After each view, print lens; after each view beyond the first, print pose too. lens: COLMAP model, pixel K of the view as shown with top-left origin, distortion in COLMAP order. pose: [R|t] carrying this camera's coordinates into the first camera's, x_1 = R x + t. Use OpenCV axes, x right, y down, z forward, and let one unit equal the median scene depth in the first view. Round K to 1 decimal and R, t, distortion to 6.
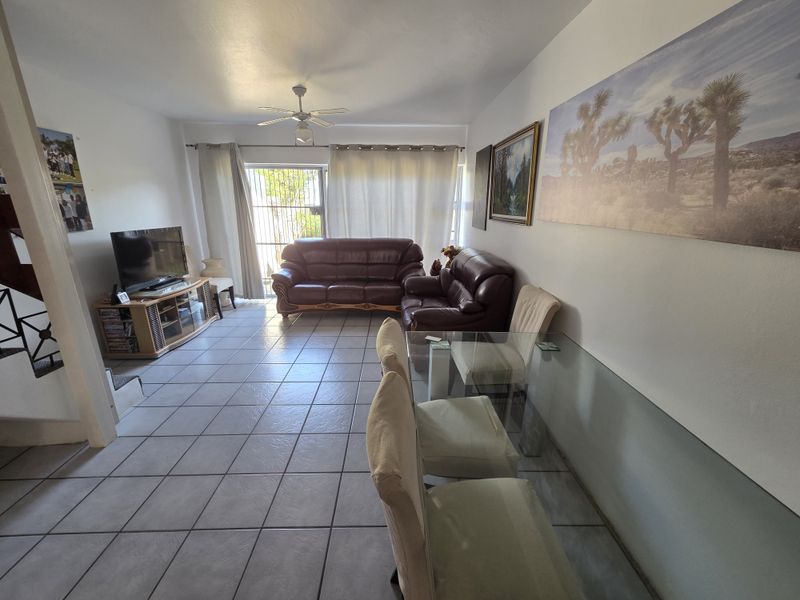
lens RADIAL K [[326.4, 0, 397.2], [0, 326.4, 296.6], [0, 0, 1]] dist [0.000504, -0.000107]
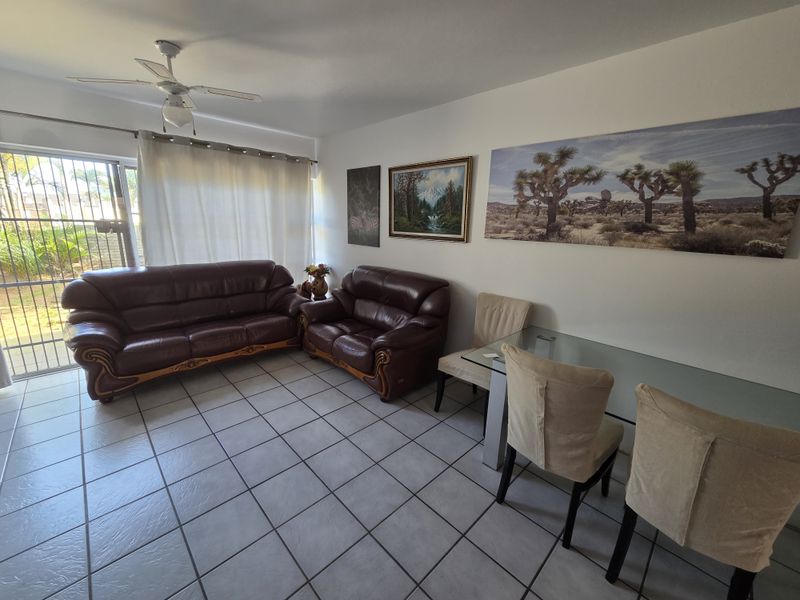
lens RADIAL K [[326.4, 0, 397.2], [0, 326.4, 296.6], [0, 0, 1]] dist [0.000504, -0.000107]
pose [[0.730047, -0.142692, 0.668334, -1.020797], [0.166391, 0.985643, 0.028683, -0.178383], [-0.662831, 0.090265, 0.743308, 0.549537]]
